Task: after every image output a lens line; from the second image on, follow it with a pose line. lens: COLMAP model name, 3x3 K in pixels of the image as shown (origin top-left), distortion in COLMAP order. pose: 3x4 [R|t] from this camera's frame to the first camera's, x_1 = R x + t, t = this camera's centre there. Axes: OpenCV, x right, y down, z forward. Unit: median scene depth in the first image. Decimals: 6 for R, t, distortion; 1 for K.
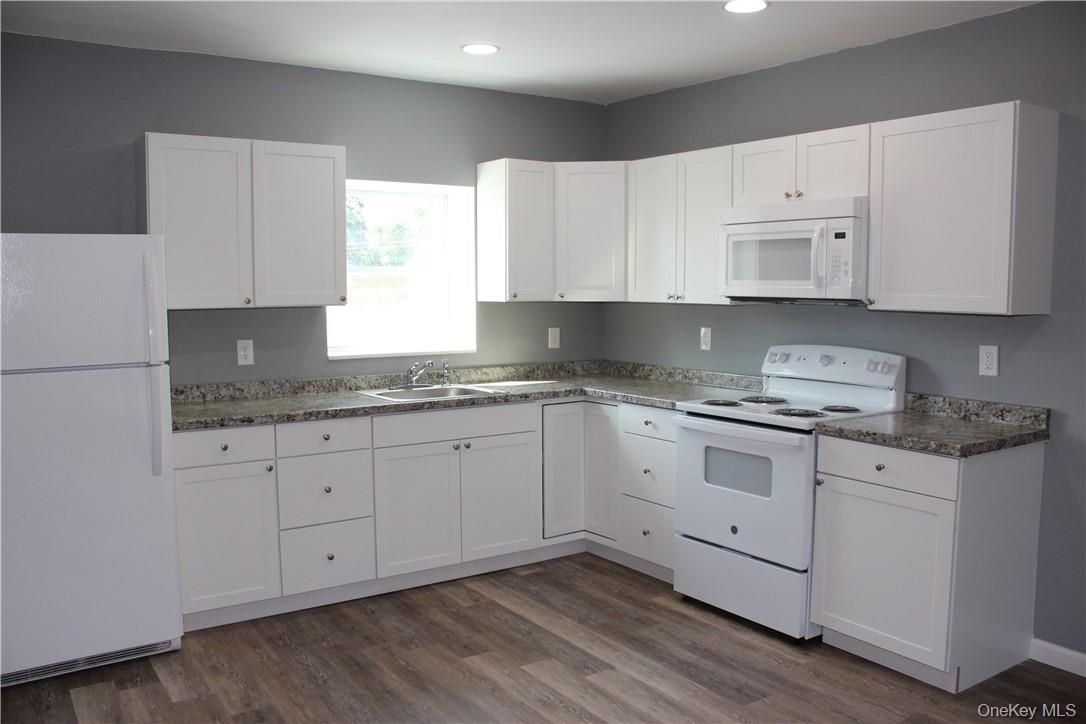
lens RADIAL K [[909.9, 0, 544.6], [0, 909.9, 355.5], [0, 0, 1]] dist [-0.138174, 0.110674]
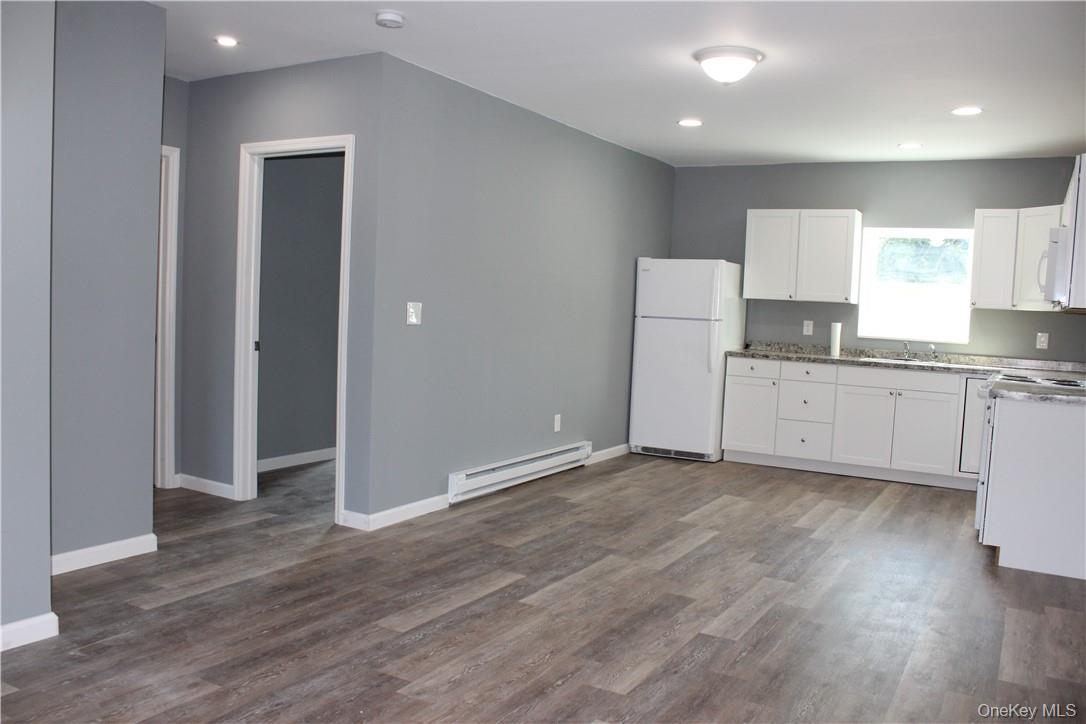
lens RADIAL K [[909.9, 0, 542.9], [0, 909.9, 363.9], [0, 0, 1]] dist [-0.138174, 0.110674]
pose [[0.445635, 0.084095, -0.891256, 1.112359], [-0.116704, 0.992539, 0.035299, 0.071518], [0.887575, 0.088283, 0.452125, -0.280806]]
